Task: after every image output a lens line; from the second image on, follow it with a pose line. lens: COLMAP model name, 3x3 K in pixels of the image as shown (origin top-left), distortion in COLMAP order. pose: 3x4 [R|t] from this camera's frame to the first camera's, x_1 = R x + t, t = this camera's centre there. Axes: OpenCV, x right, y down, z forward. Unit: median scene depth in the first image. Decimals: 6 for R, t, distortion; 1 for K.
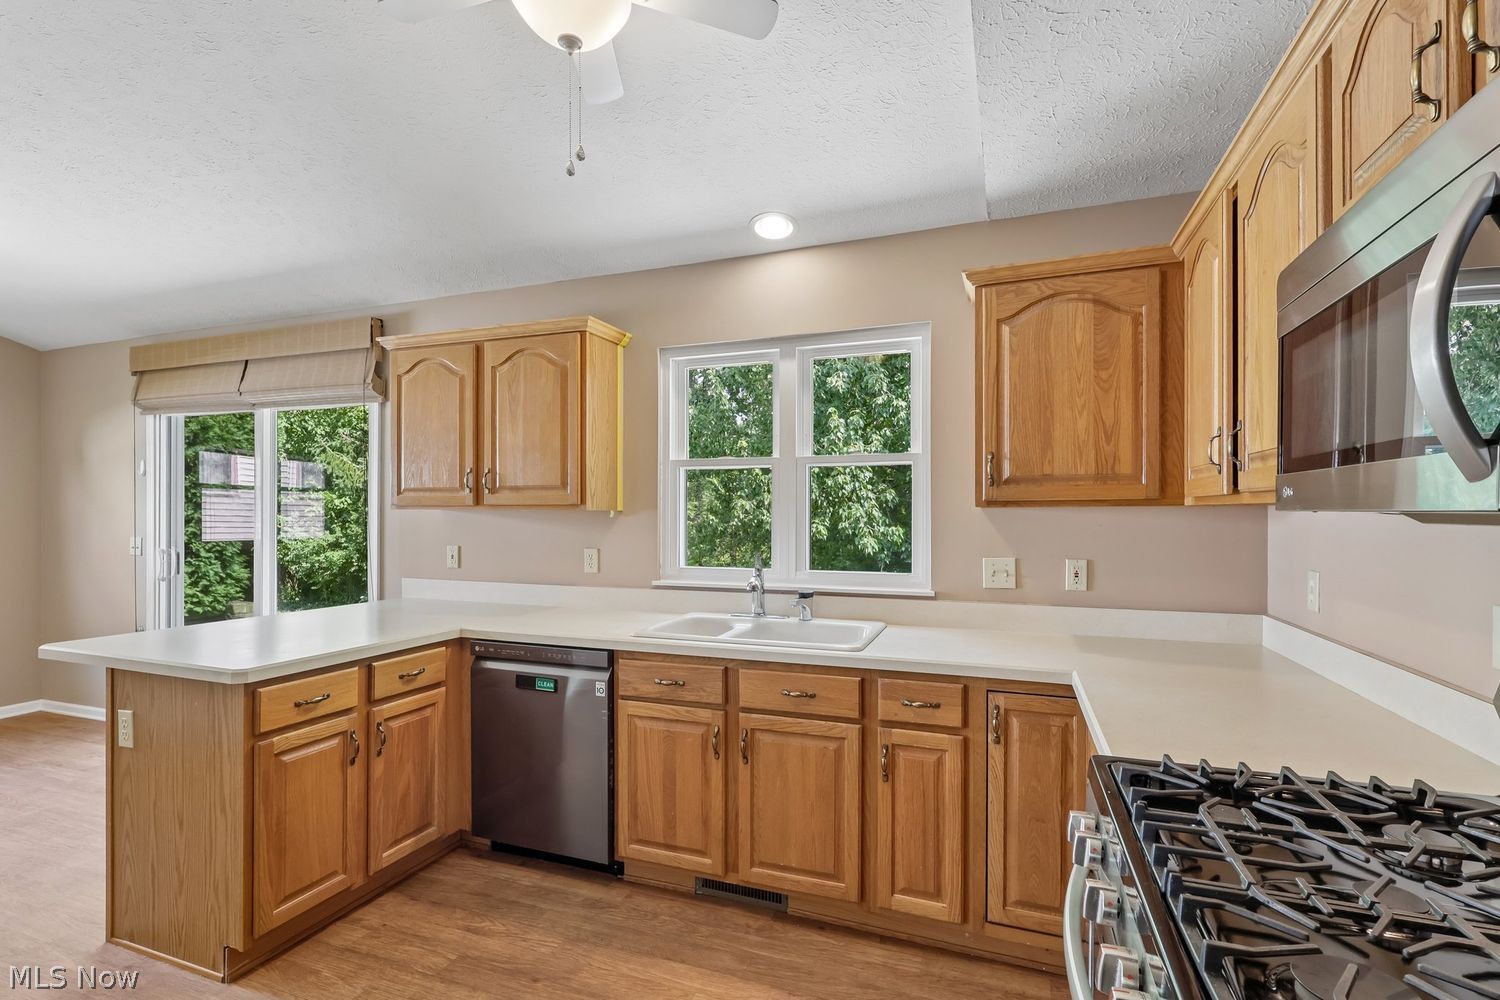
lens RADIAL K [[700.1, 0, 749.6], [0, 700.1, 507.6], [0, 0, 1]] dist [0.000470, 0.000722]
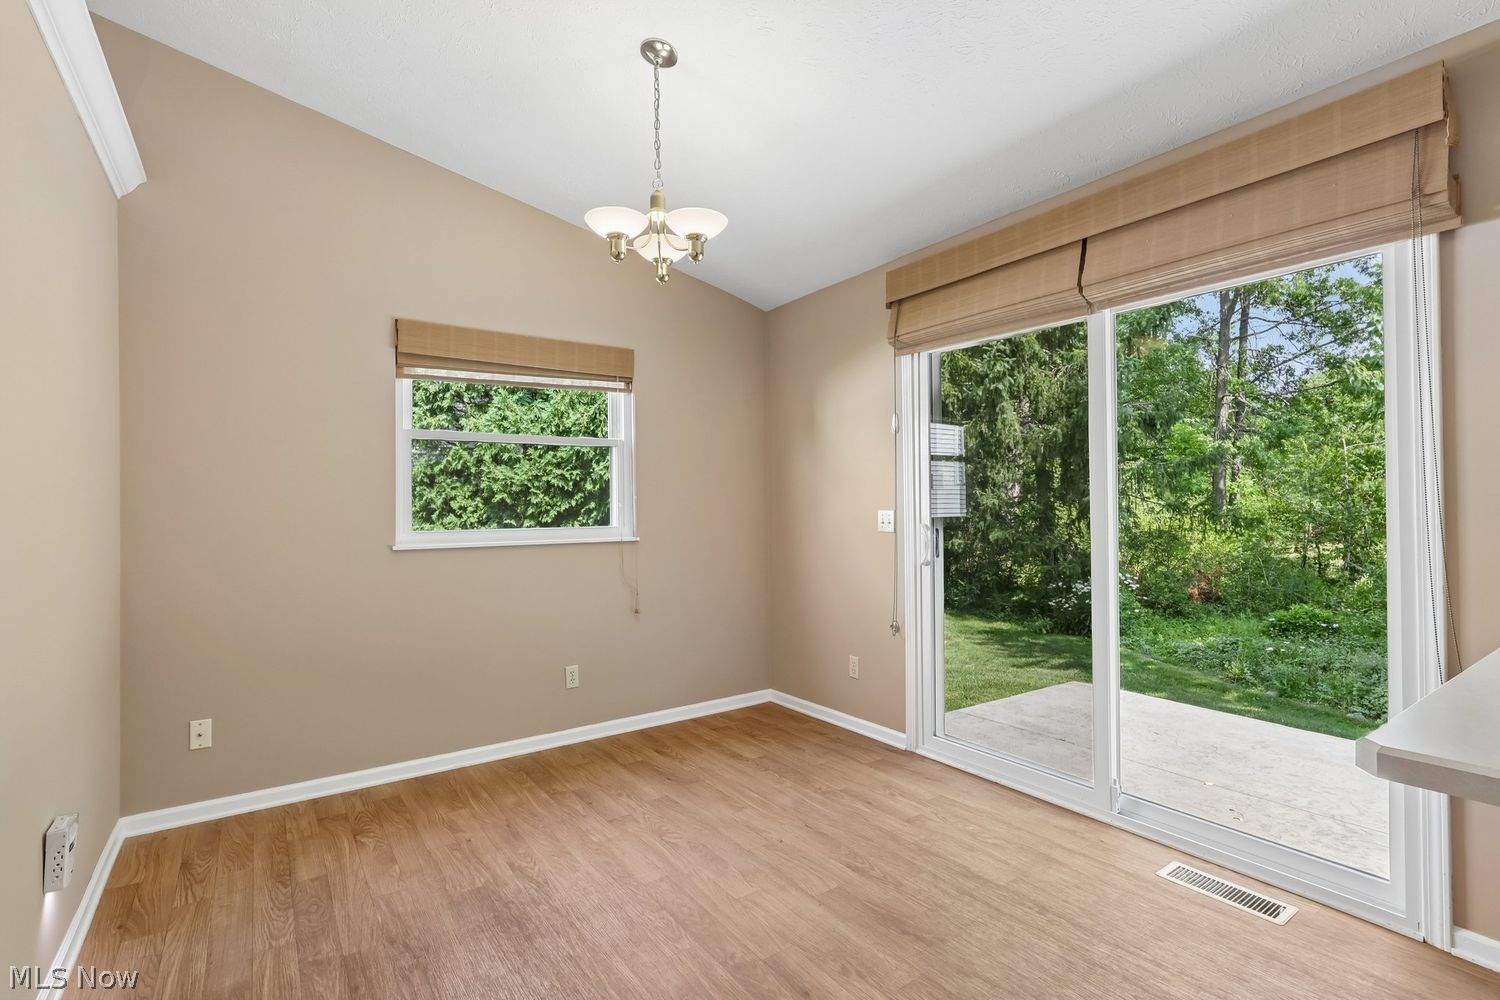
lens RADIAL K [[702.0, 0, 750.0], [0, 702.0, 500.0], [0, 0, 1]] dist [-0.001096, -0.000296]
pose [[0.822217, -0.015726, -0.568957, -0.932613], [0.020657, 0.999784, 0.002217, 0.045556], [0.568800, -0.013576, 0.822364, 0.409241]]
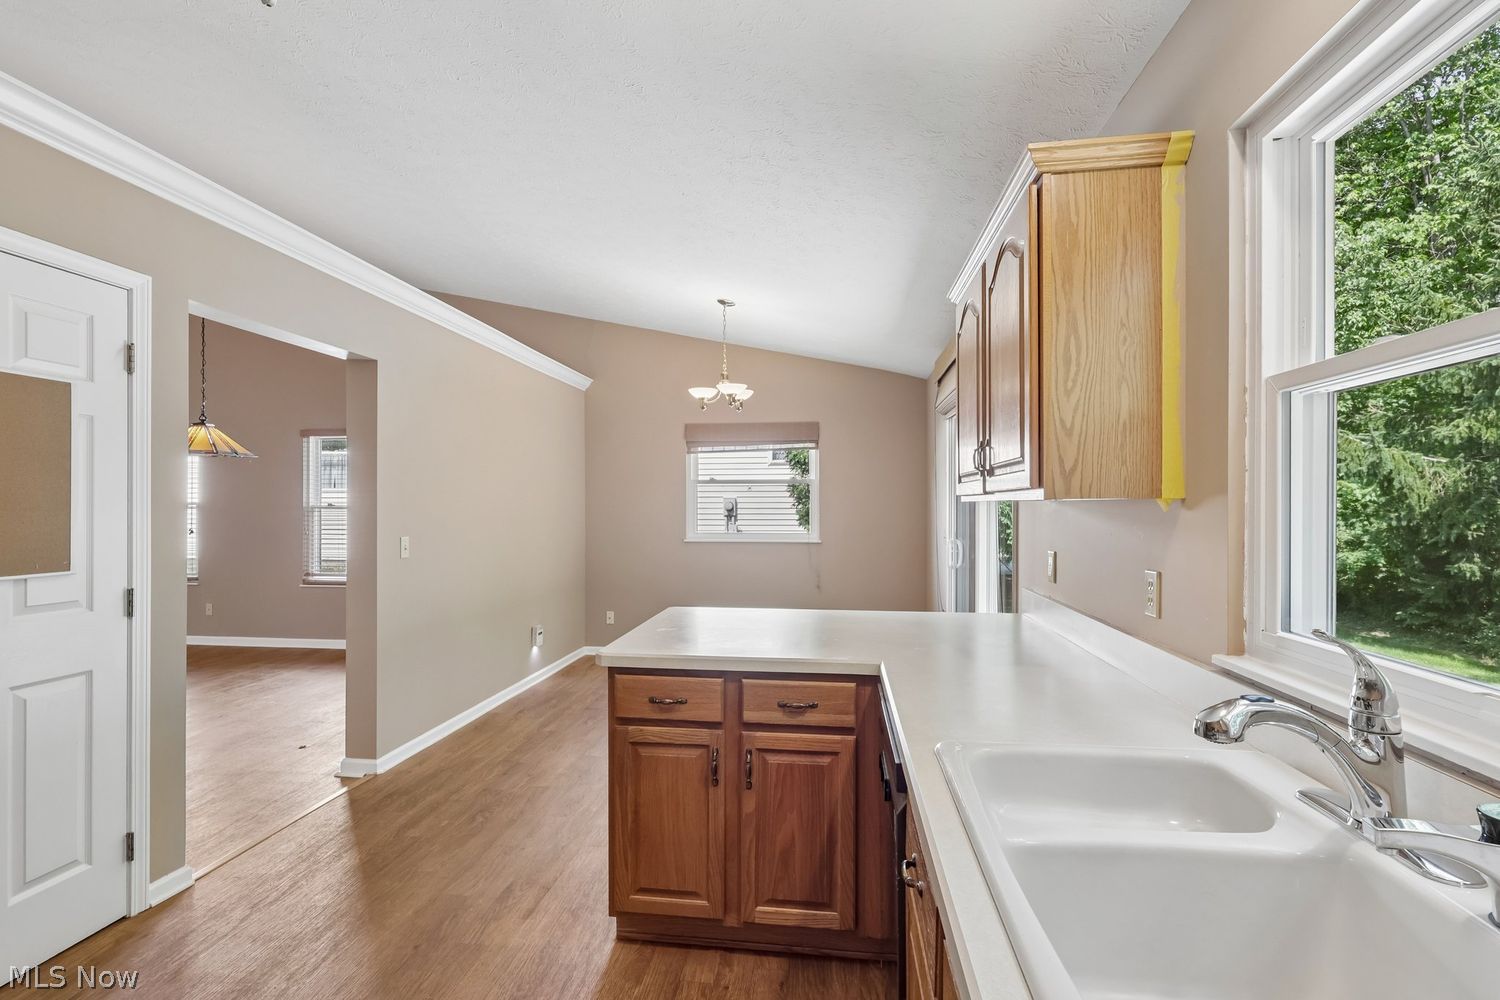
lens RADIAL K [[703.1, 0, 746.5], [0, 703.1, 505.6], [0, 0, 1]] dist [0.003712, 0.000317]
pose [[0.223734, -0.005178, -0.974636, 0.286026], [0.013337, 0.999909, -0.002250, 0.006814], [0.974559, -0.012495, 0.223783, 0.730476]]
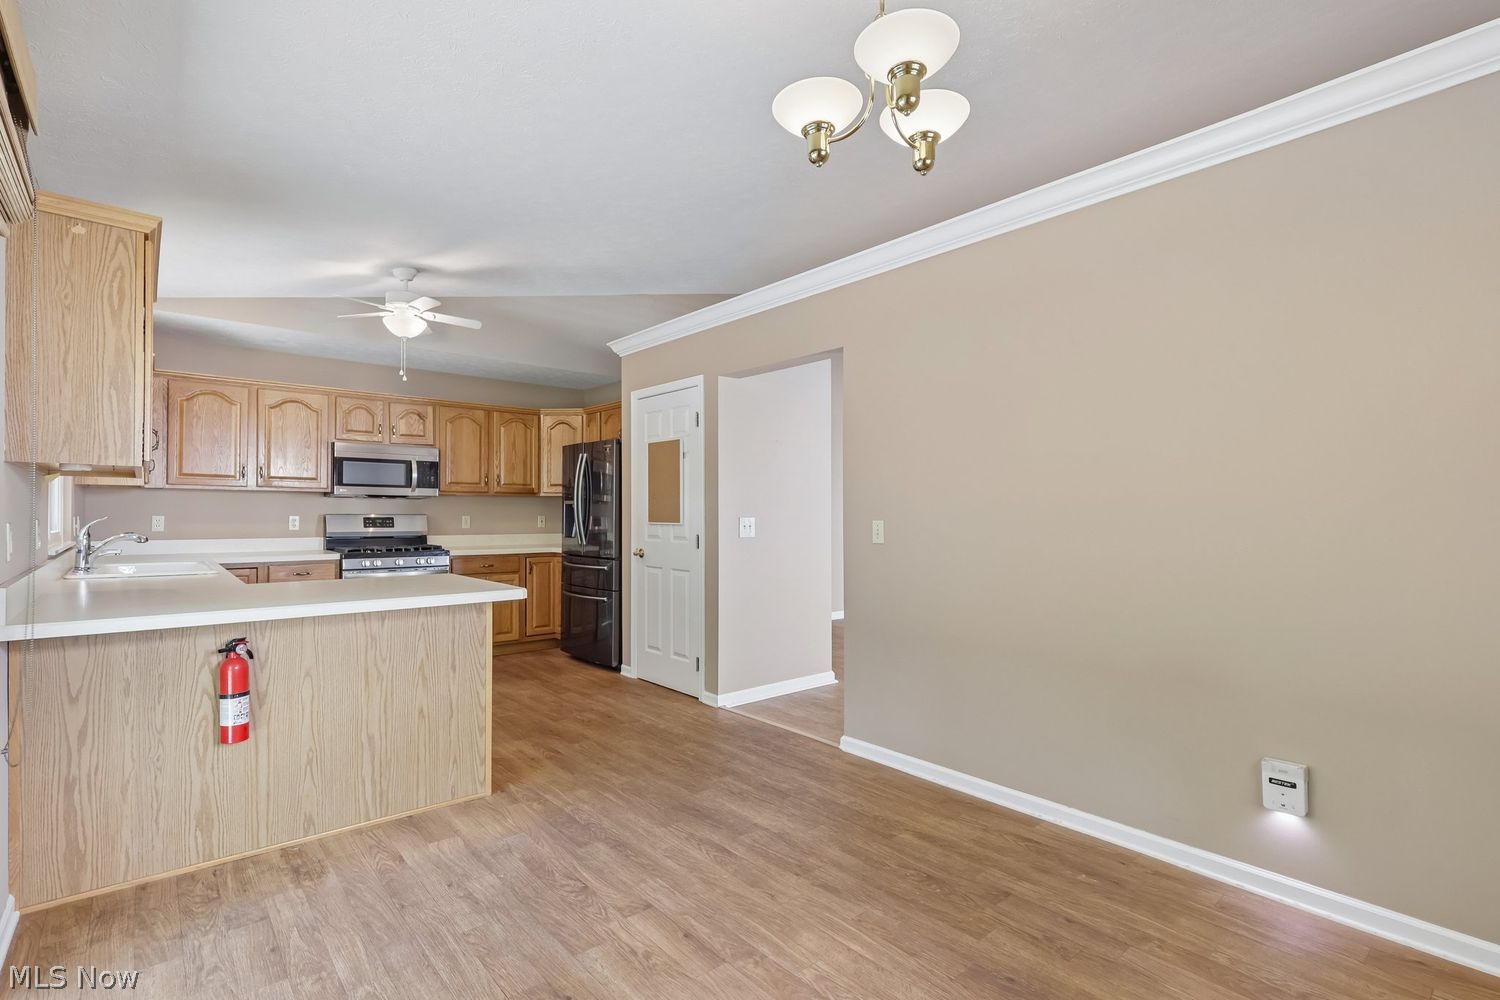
lens RADIAL K [[700.1, 0, 749.6], [0, 700.1, 507.6], [0, 0, 1]] dist [0.000470, 0.000722]
pose [[-0.876327, -0.002558, 0.481710, -1.731162], [-0.015171, 0.999636, -0.022291, 0.061780], [-0.481478, -0.026843, -0.876047, 1.674564]]
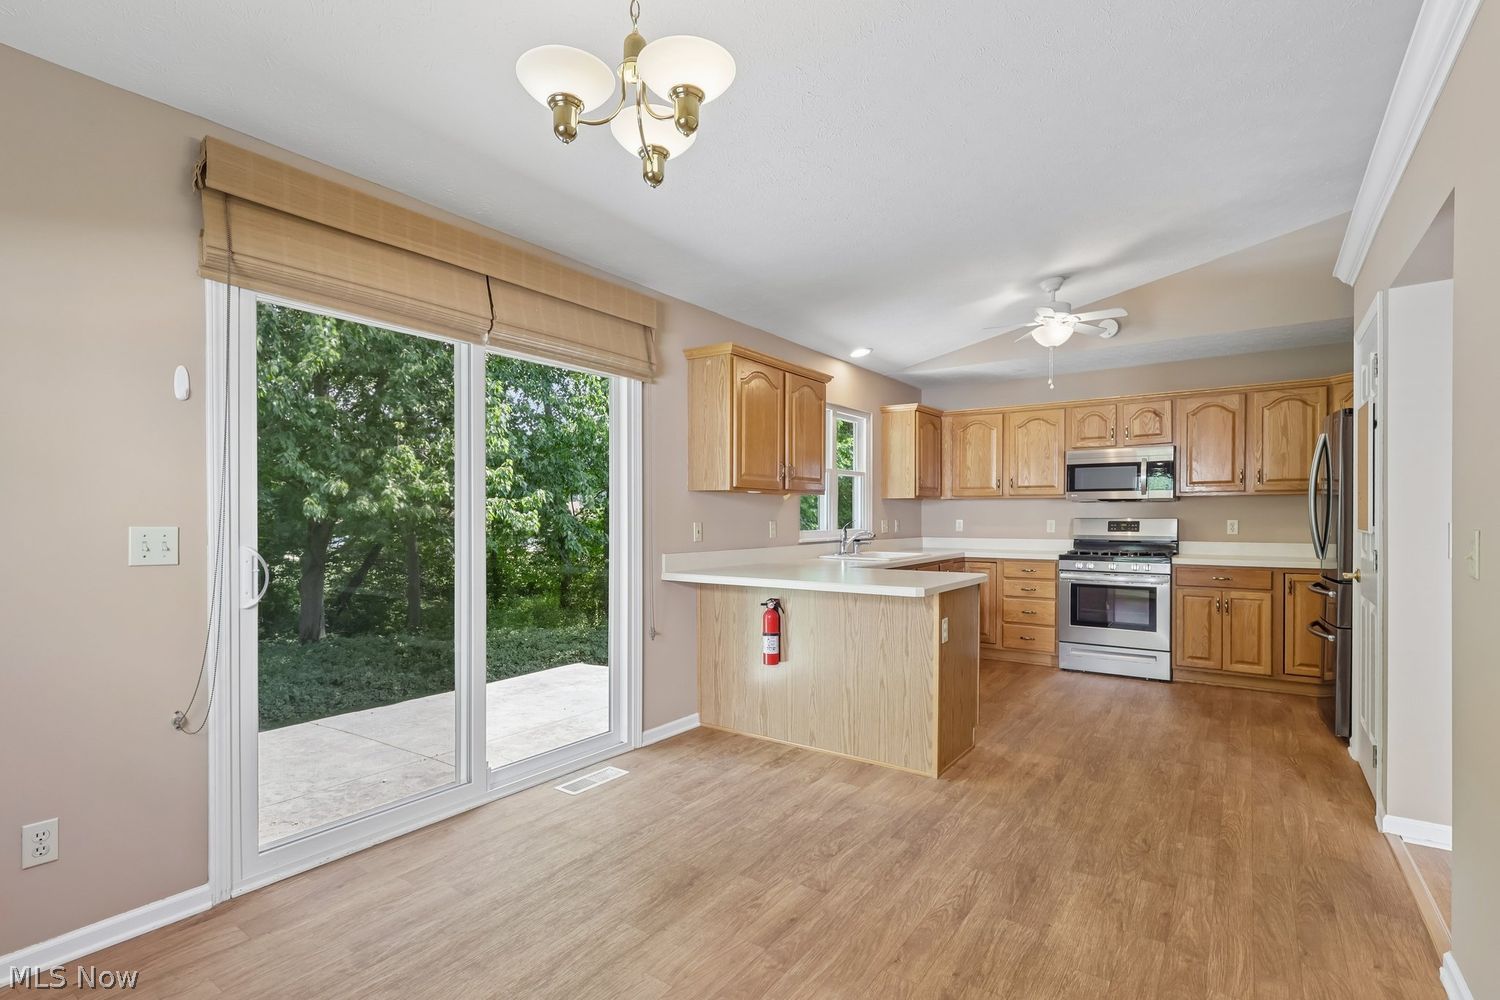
lens RADIAL K [[708.6, 0, 743.3], [0, 708.6, 516.6], [0, 0, 1]] dist [0.003094, 0.000403]
pose [[0.265596, -0.002147, 0.964082, -2.111329], [-0.013807, 0.999886, 0.006031, 0.049345], [-0.963986, -0.014913, 0.265536, 0.839984]]
